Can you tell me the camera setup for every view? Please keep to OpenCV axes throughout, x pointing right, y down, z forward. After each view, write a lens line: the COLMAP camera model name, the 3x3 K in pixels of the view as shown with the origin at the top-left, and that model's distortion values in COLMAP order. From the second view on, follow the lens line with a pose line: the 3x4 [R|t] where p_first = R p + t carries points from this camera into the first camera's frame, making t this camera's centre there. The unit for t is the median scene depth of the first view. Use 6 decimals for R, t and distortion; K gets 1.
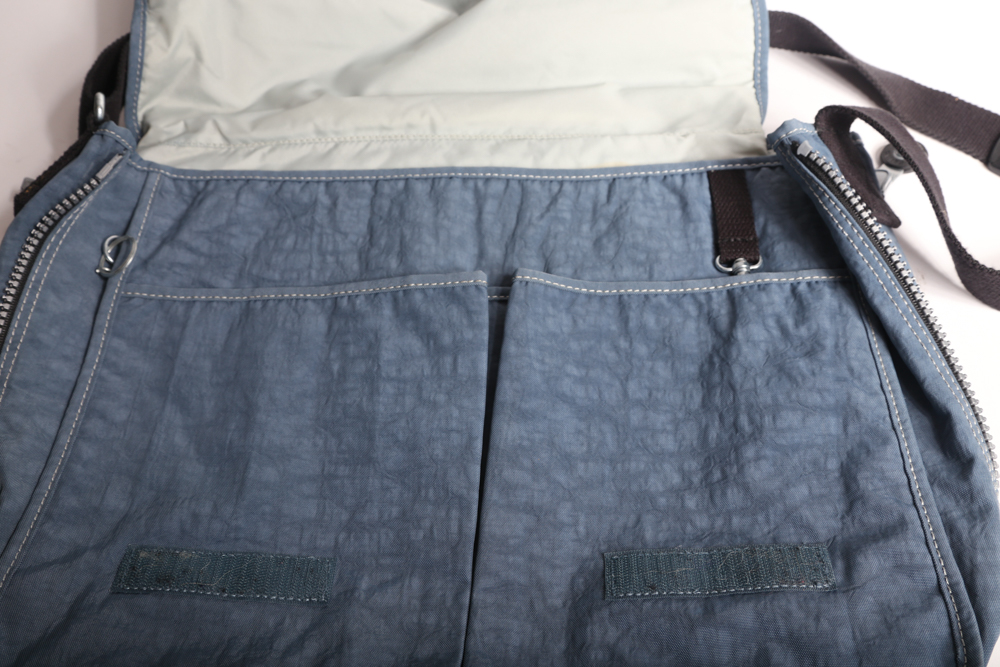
lens RADIAL K [[997.1, 0, 500.0], [0, 997.1, 333.5], [0, 0, 1]] dist [-0.009473, 0.014749]
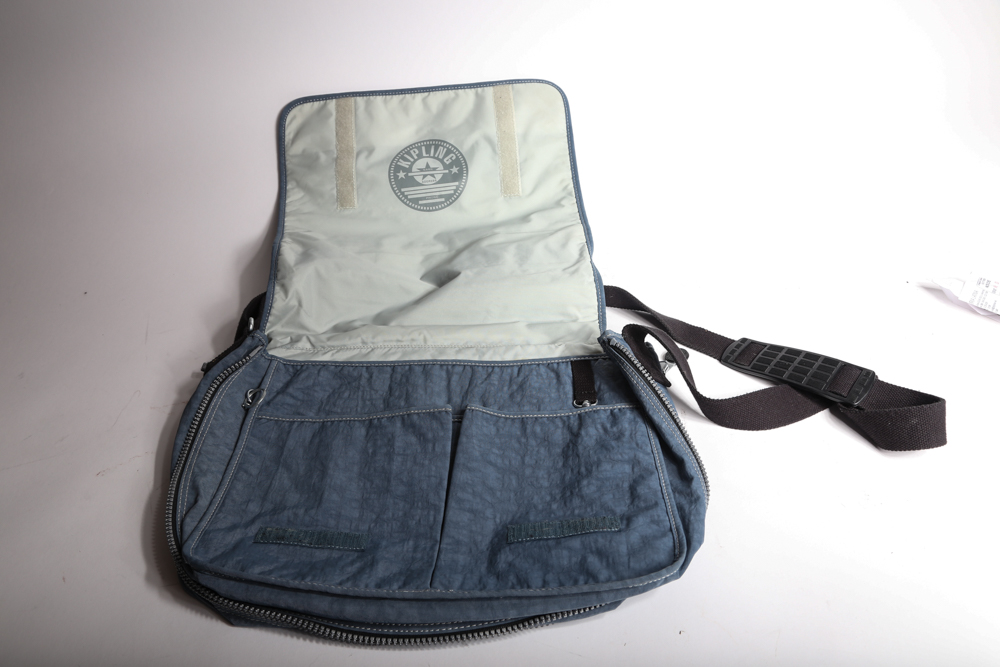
lens RADIAL K [[815.4, 0, 500.0], [0, 815.4, 333.5], [0, 0, 1]] dist [-0.001766, -0.000492]
pose [[0.999565, 0.005480, 0.028981, 0.034448], [0.004060, 0.947677, -0.319205, 0.321460], [-0.029214, 0.319184, 0.947242, -0.543311]]
